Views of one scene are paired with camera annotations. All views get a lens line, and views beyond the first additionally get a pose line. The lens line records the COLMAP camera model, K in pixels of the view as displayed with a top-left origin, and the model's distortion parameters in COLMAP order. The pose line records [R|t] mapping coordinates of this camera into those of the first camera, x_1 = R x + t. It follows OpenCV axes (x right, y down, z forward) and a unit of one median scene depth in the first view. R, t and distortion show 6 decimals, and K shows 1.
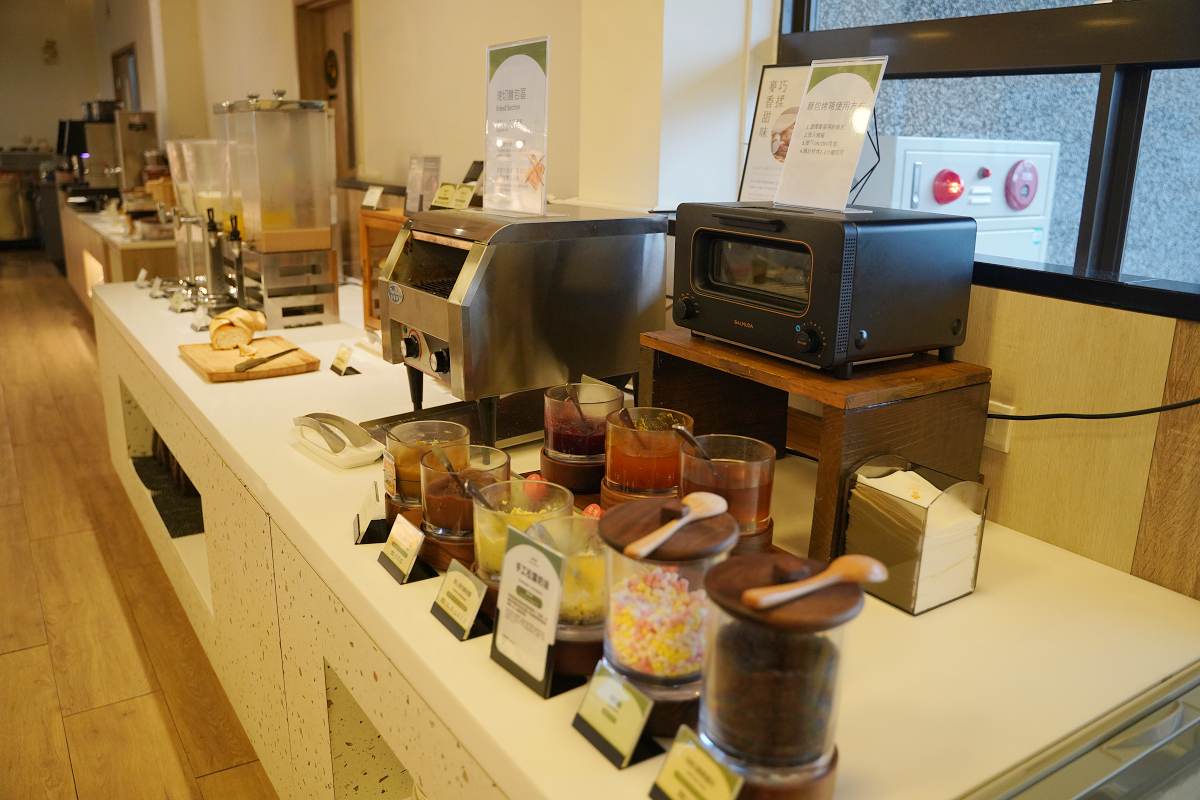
lens RADIAL K [[960.4, 0, 592.5], [0, 960.4, 394.0], [0, 0, 1]] dist [-0.056315, 0.014670]
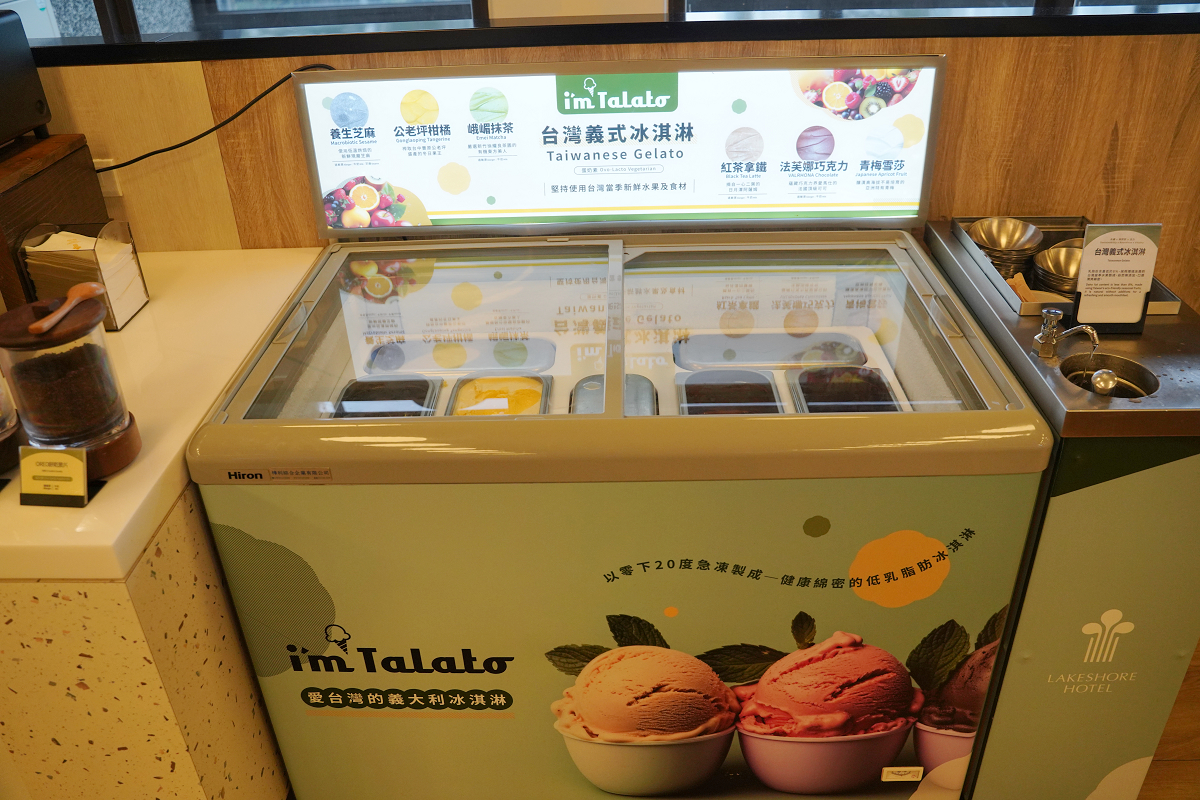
lens RADIAL K [[960.4, 0, 596.4], [0, 960.4, 406.6], [0, 0, 1]] dist [-0.056315, 0.014670]
pose [[0.559672, -0.449511, 0.696209, -0.237282], [0.255366, 0.892774, 0.371138, 0.006888], [-0.788388, -0.029927, 0.614450, -0.312095]]
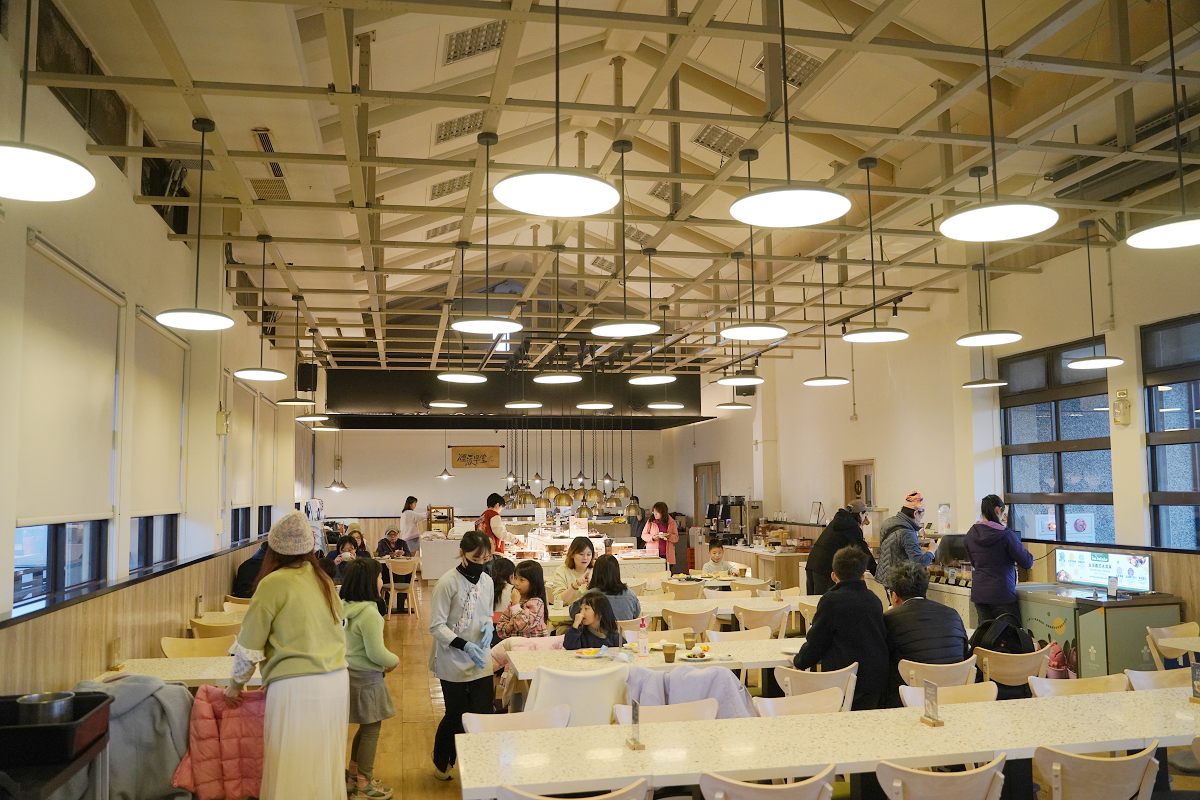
lens RADIAL K [[960.4, 0, 601.2], [0, 960.4, 403.6], [0, 0, 1]] dist [-0.056315, 0.014670]
pose [[0.931365, -0.052536, -0.360277, 0.117549], [-0.078719, 0.937073, -0.340143, 1.492530], [0.355476, 0.345158, 0.868621, -6.224242]]
